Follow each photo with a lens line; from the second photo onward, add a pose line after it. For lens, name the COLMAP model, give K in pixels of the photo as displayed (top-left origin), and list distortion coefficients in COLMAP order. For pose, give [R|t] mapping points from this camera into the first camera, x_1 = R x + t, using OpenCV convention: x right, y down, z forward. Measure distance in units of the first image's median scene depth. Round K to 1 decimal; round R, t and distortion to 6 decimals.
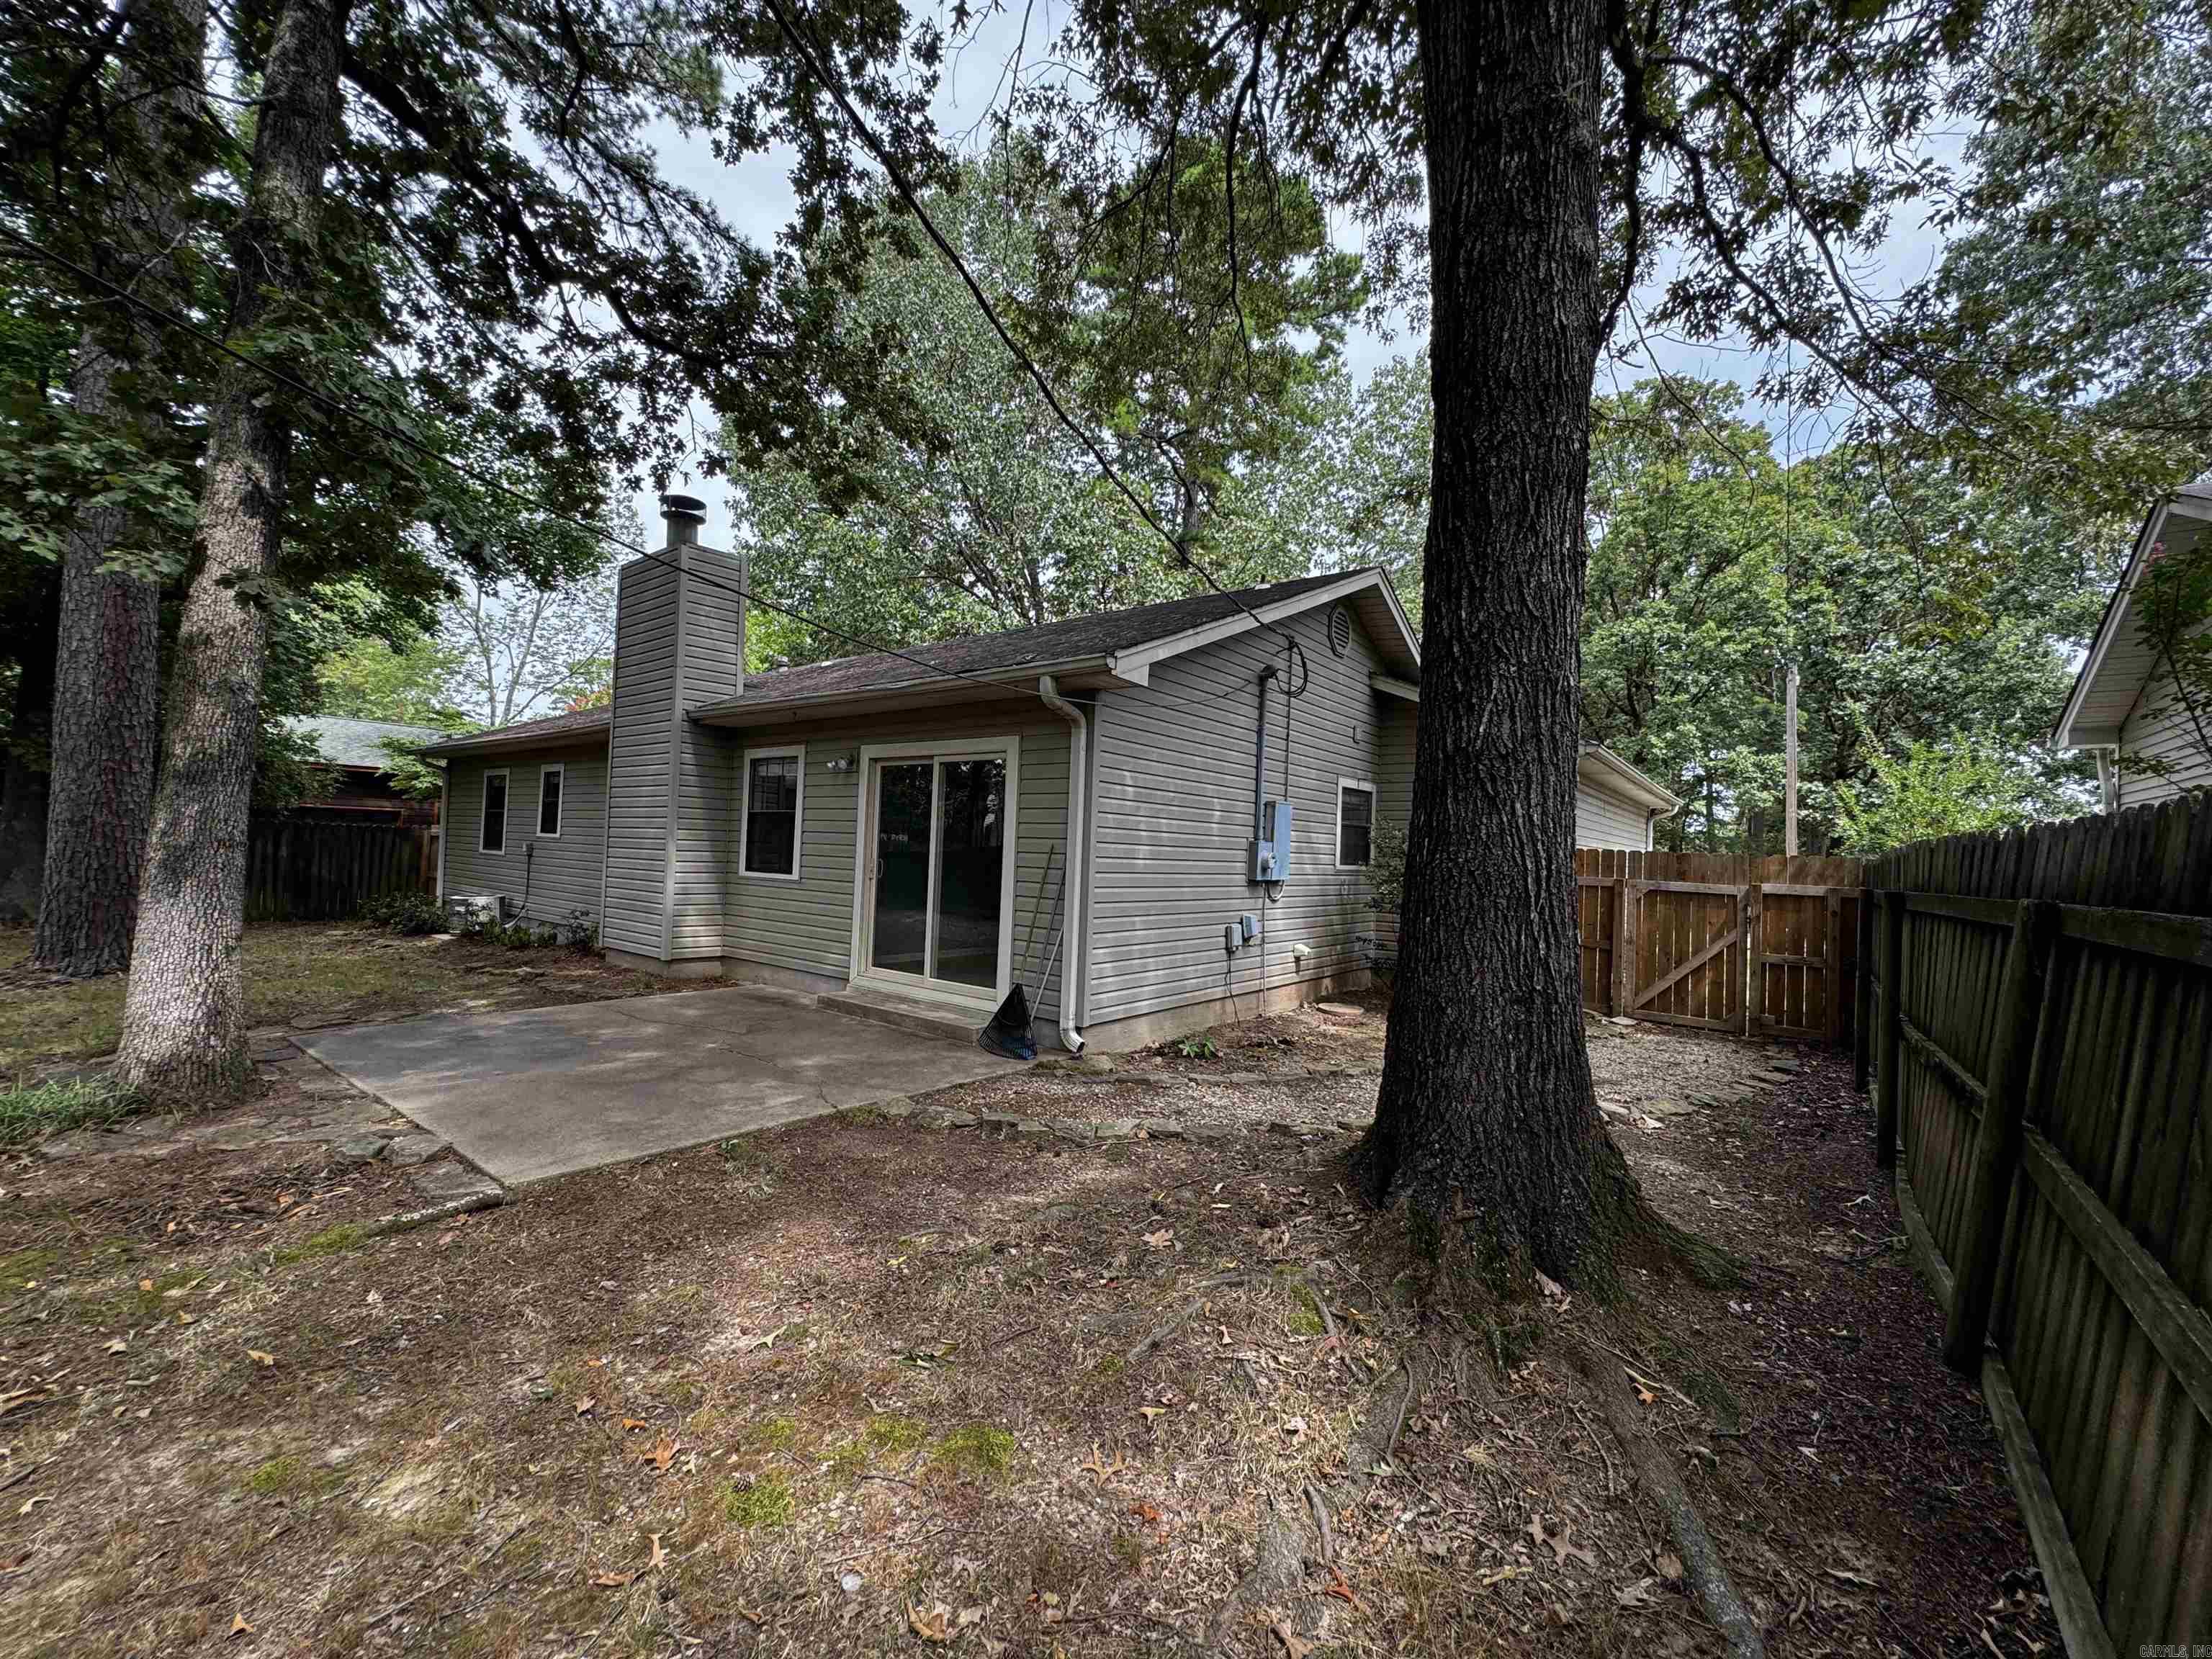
lens RADIAL K [[887.5, 0, 1088.9], [0, 887.5, 830.8], [0, 0, 1]] dist [-0.001772, 0.000210]
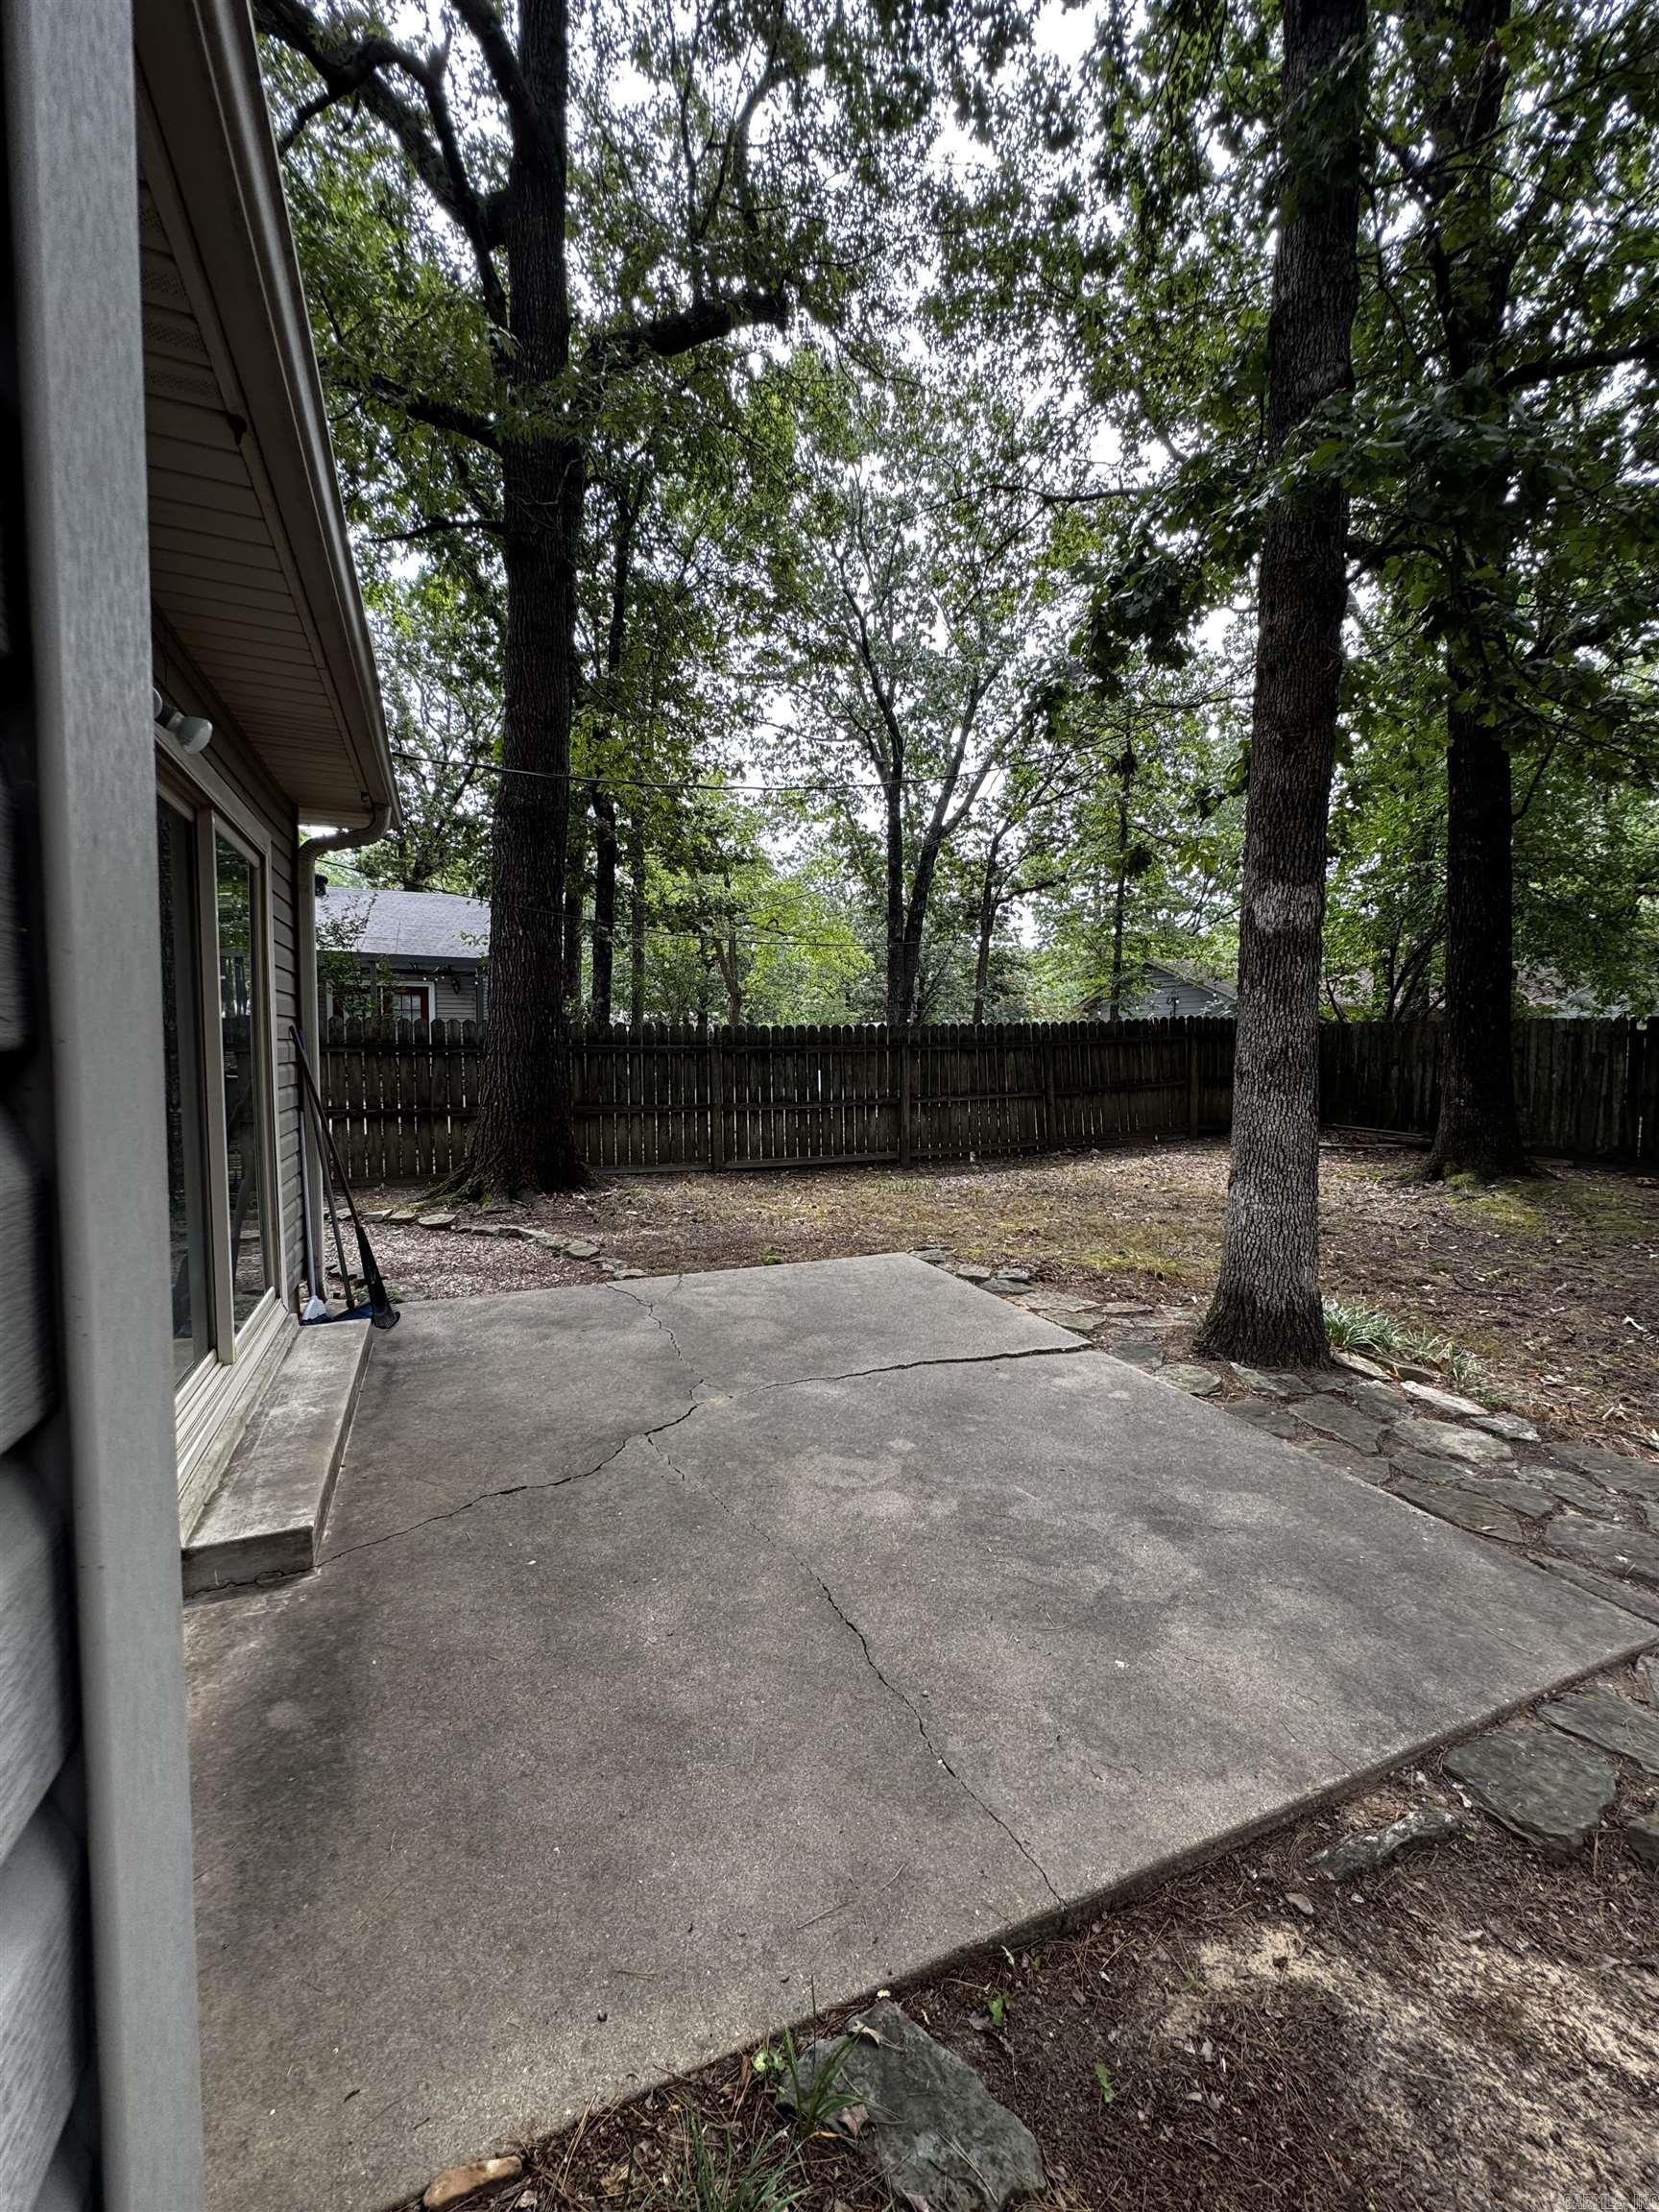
lens RADIAL K [[887.5, 0, 830.9], [0, 887.5, 1105.2], [0, 0, 1]] dist [-0.001772, 0.000210]
pose [[-0.882218, -0.080647, 0.463883, -0.512729], [-0.058137, 0.996341, 0.062649, 0.006227], [-0.467238, 0.028302, -0.883678, 1.014552]]
